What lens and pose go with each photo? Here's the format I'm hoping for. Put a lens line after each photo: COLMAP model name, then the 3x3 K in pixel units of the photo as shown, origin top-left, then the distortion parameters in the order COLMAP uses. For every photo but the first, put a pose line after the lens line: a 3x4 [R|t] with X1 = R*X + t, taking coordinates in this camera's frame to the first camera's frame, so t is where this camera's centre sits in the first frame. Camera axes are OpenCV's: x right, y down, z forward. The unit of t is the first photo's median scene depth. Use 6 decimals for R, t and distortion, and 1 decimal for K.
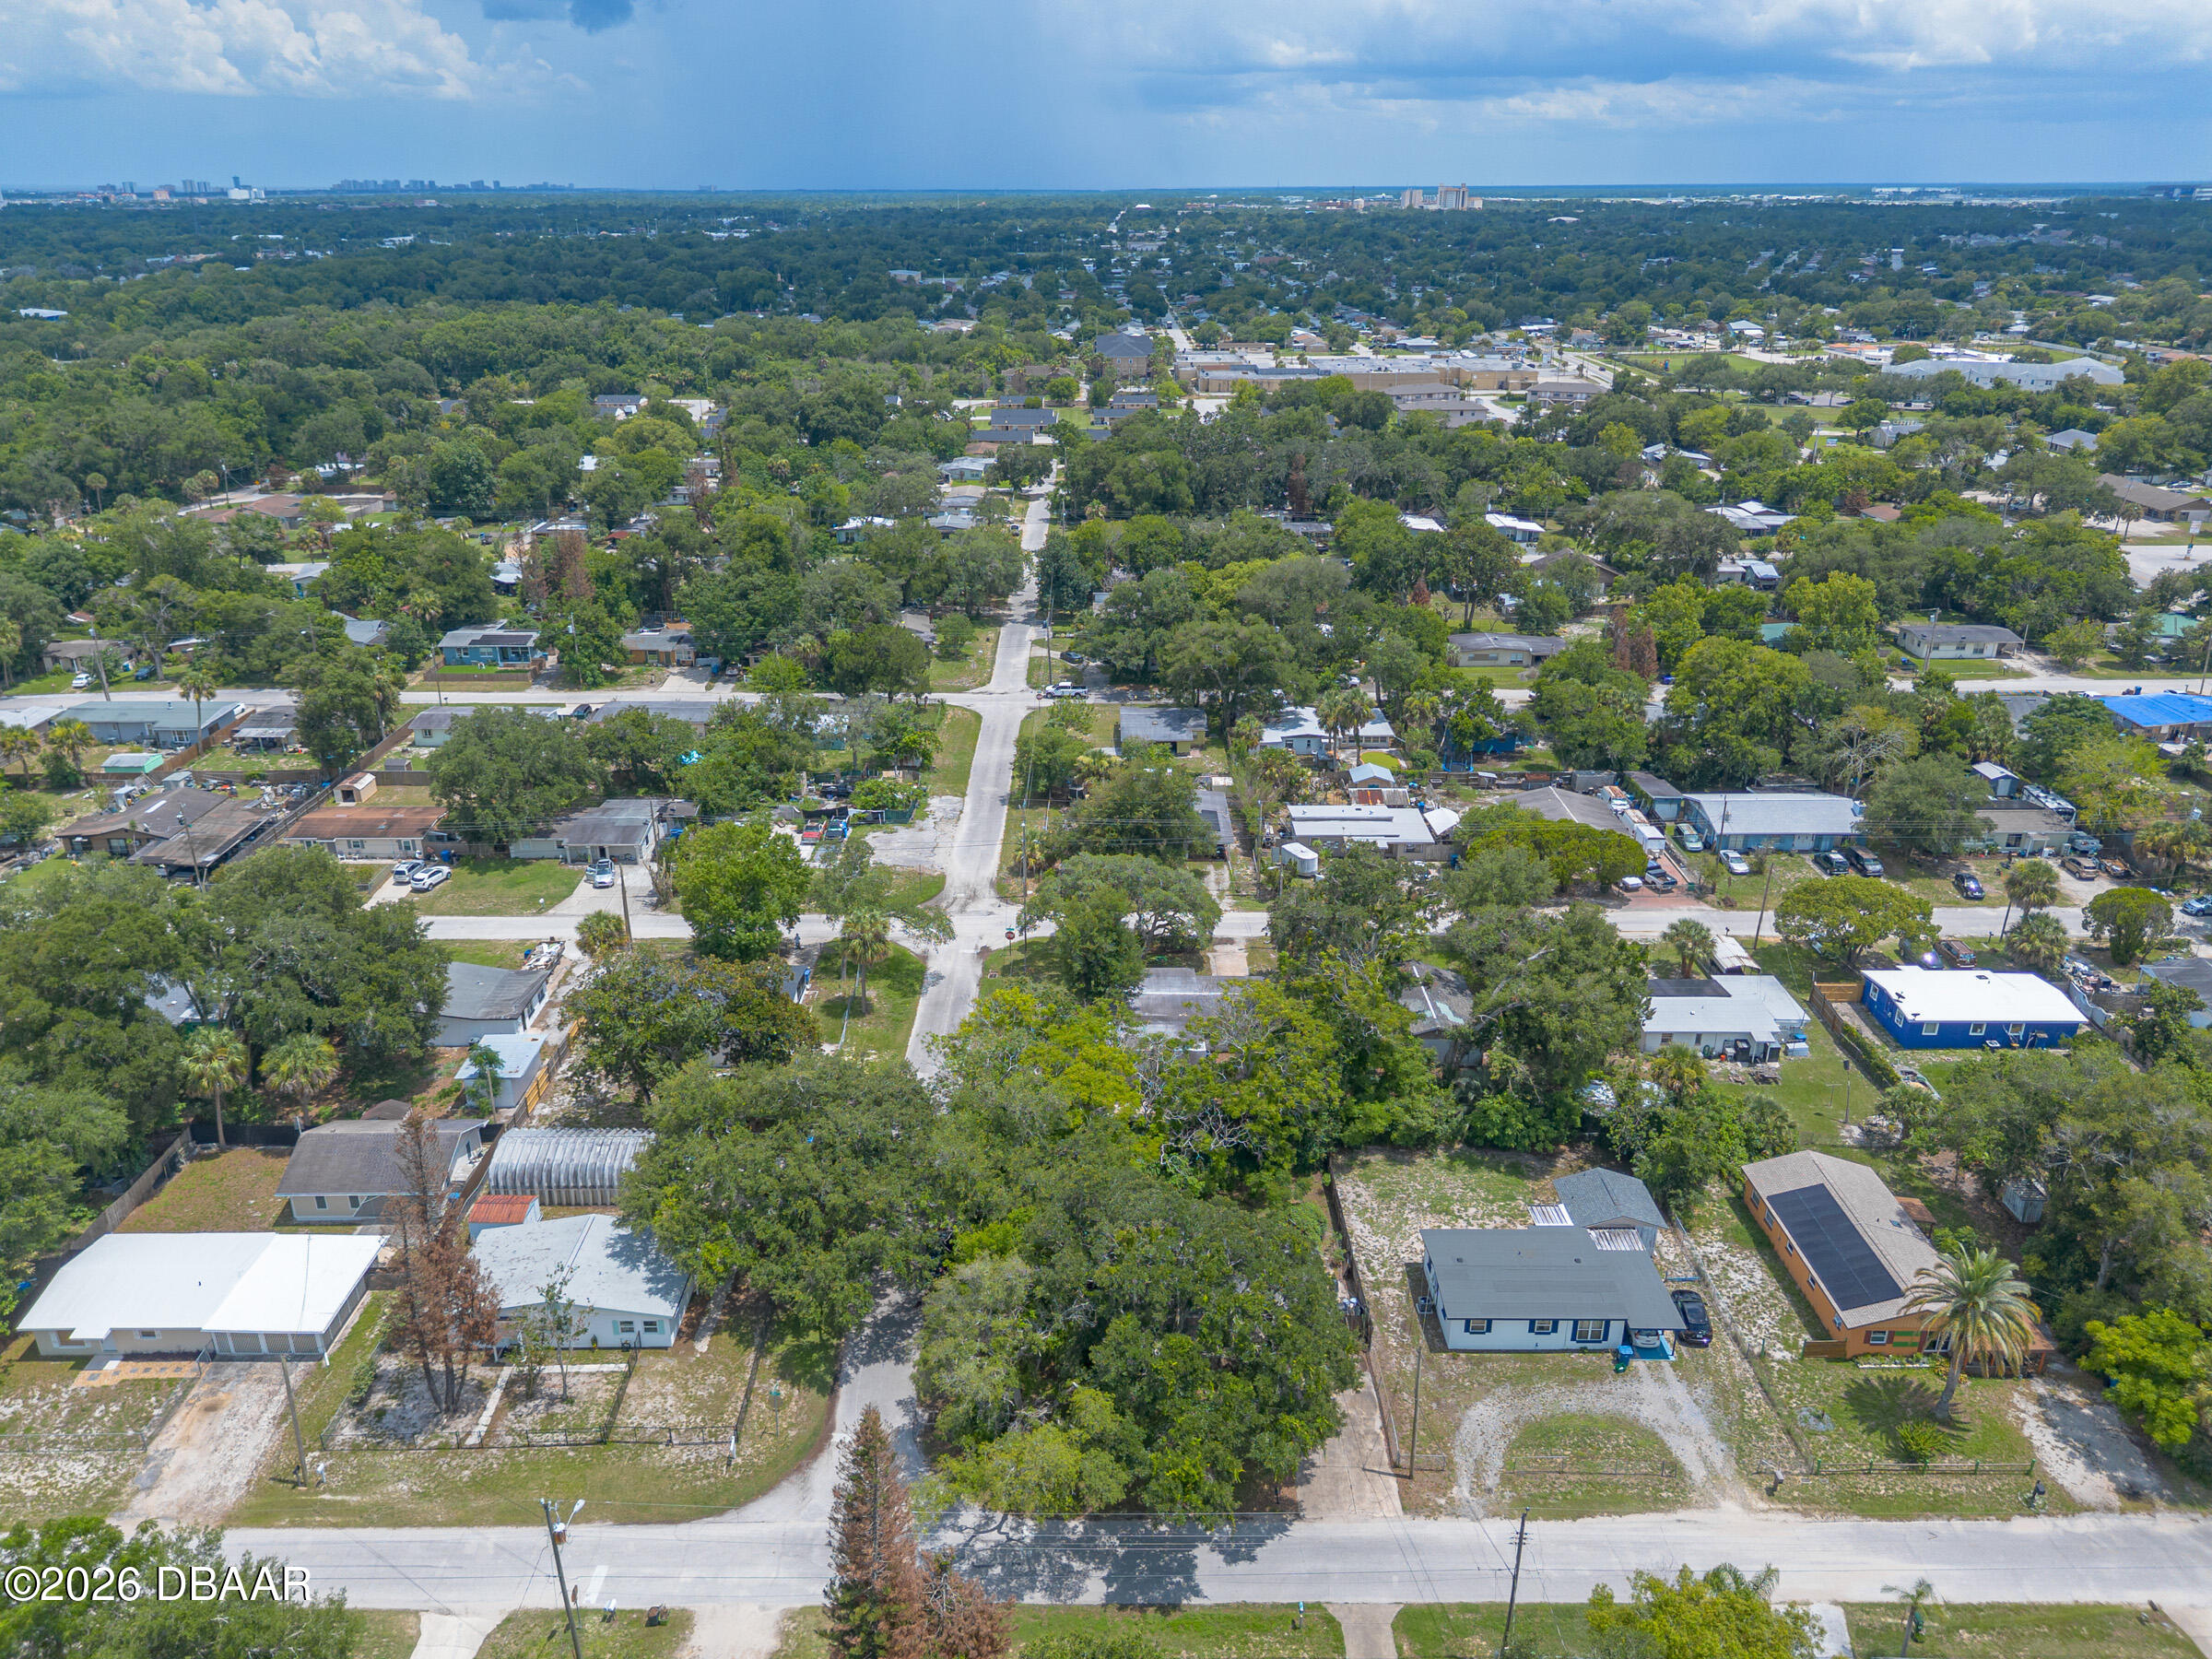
lens RADIAL K [[1586.0, 0, 1101.3], [0, 1586.0, 788.1], [0, 0, 1]] dist [0.062030, -0.054553]
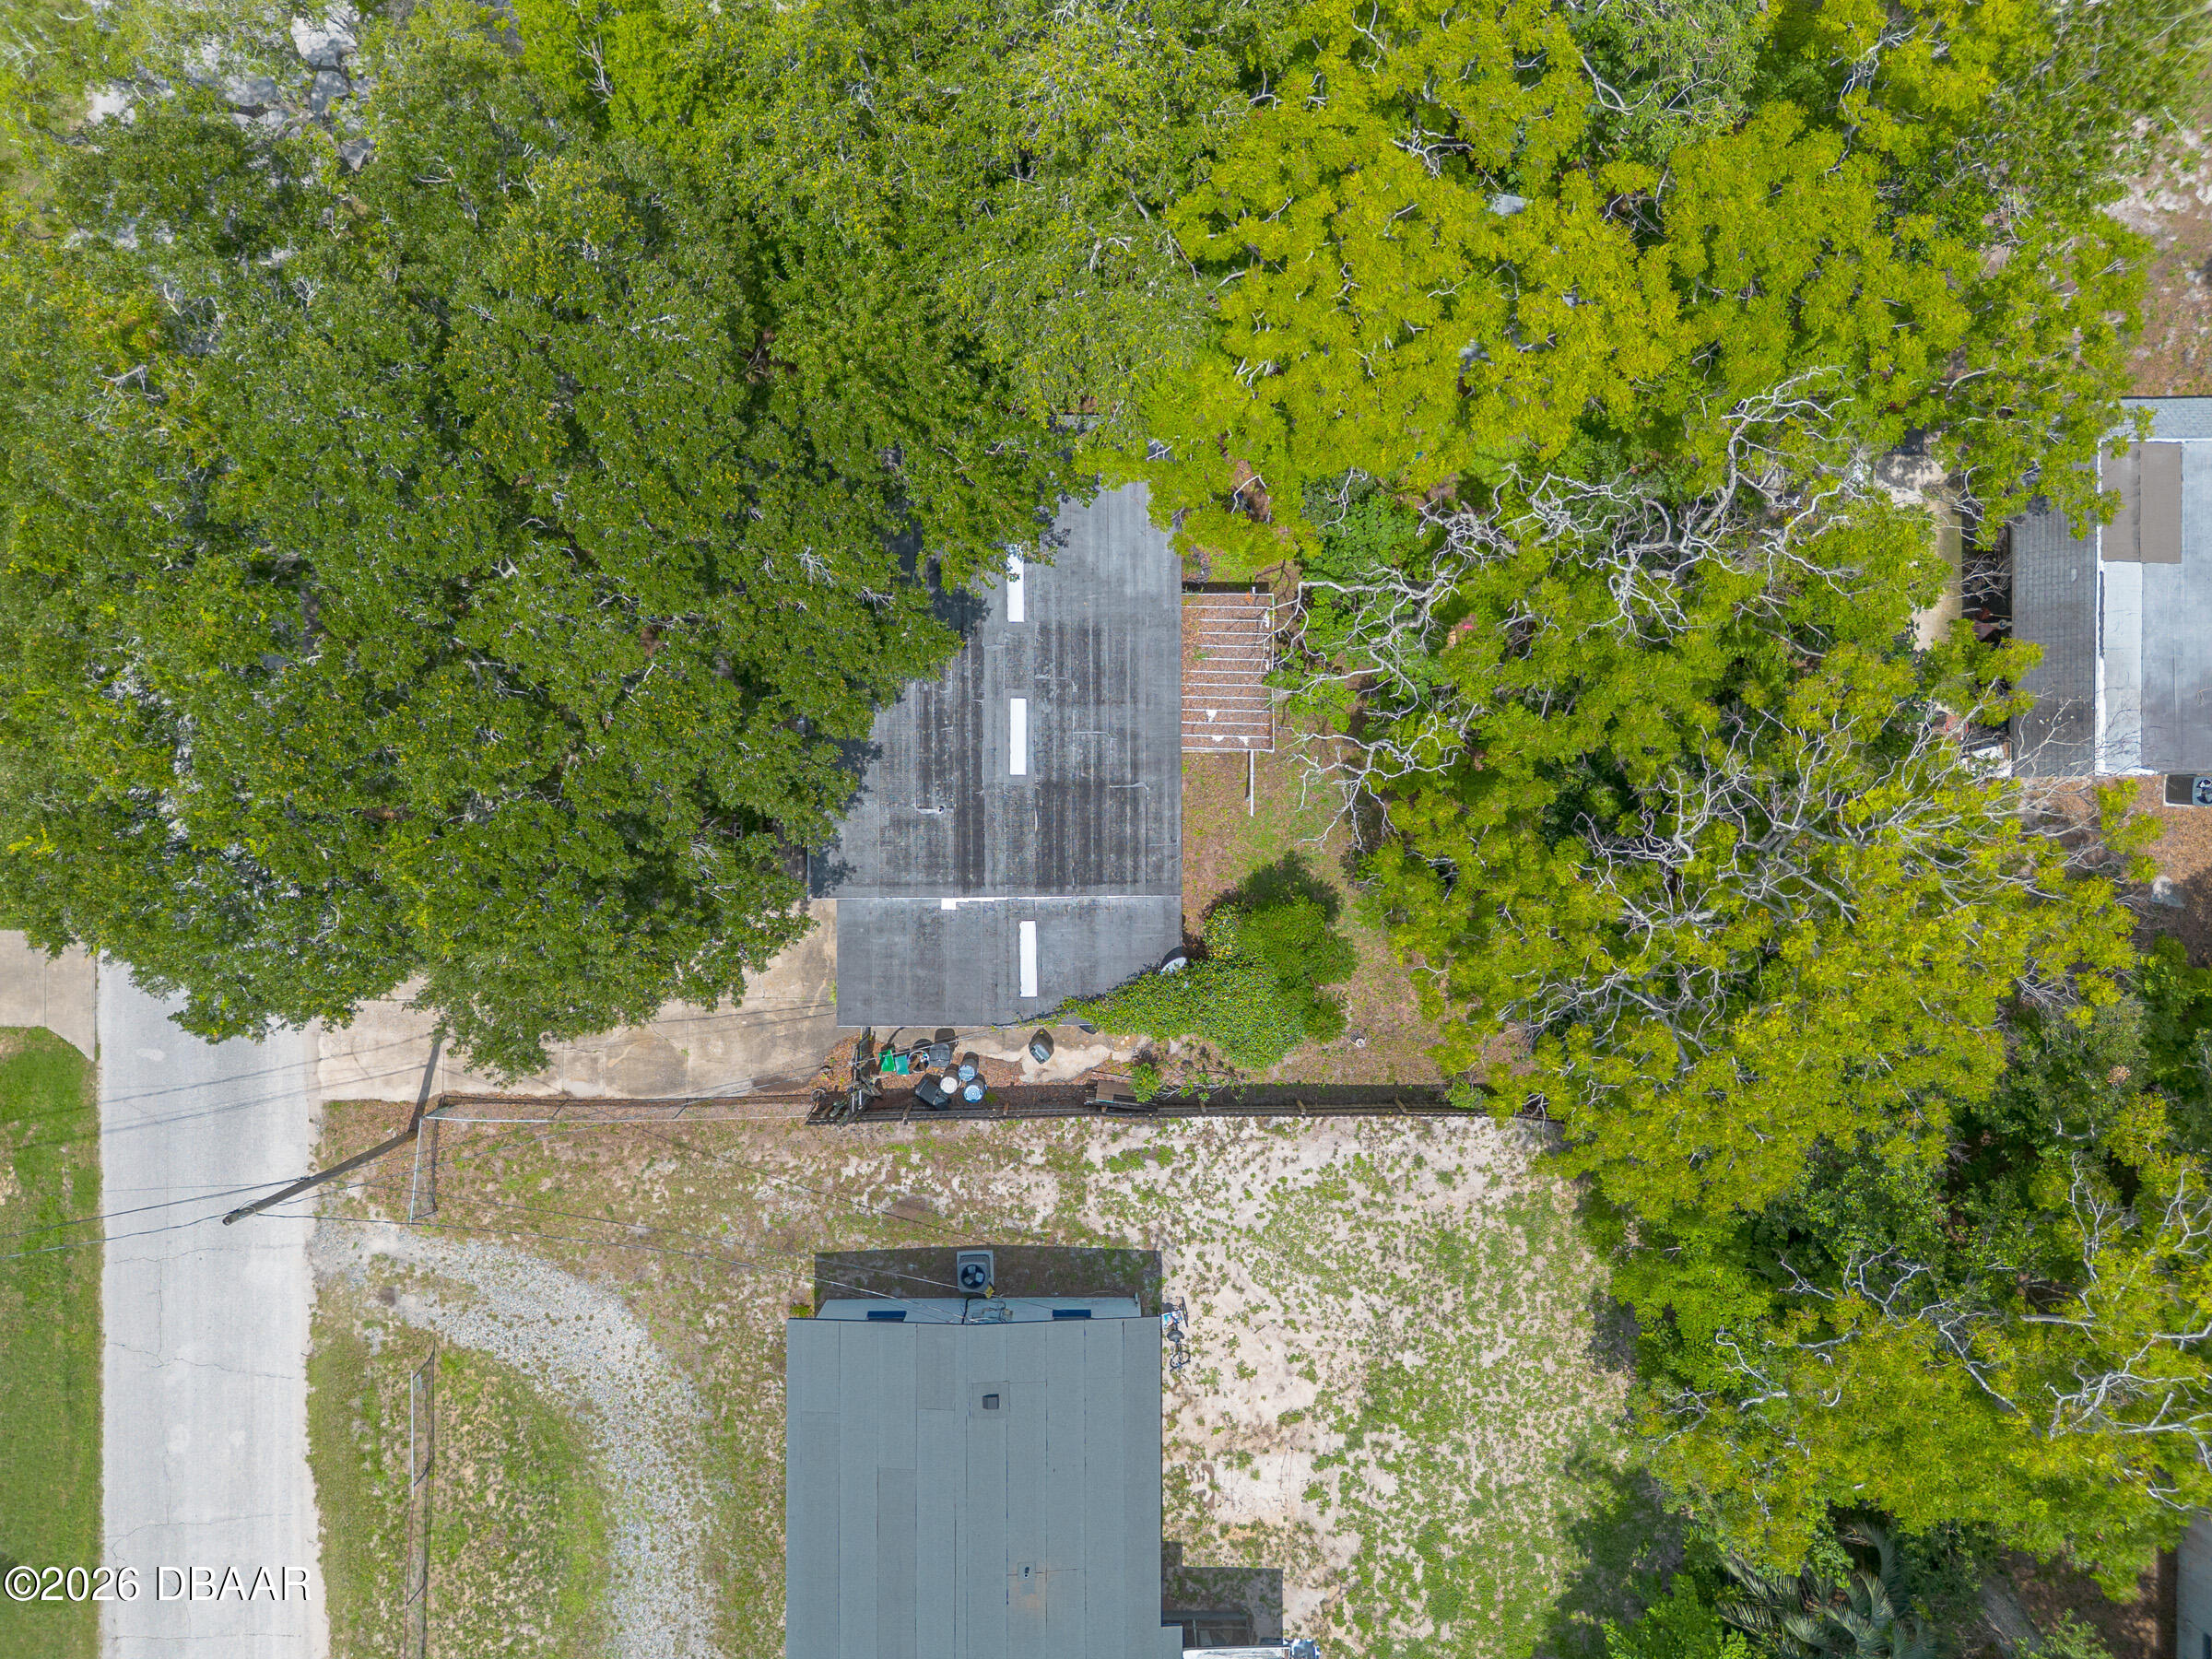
lens RADIAL K [[1586.0, 0, 1101.3], [0, 1586.0, 788.1], [0, 0, 1]] dist [0.062030, -0.054553]
pose [[0.006336, 0.999973, -0.003795, 0.065346], [-0.340396, 0.005725, 0.940265, -0.044853], [0.940261, -0.004666, 0.340423, 0.690106]]
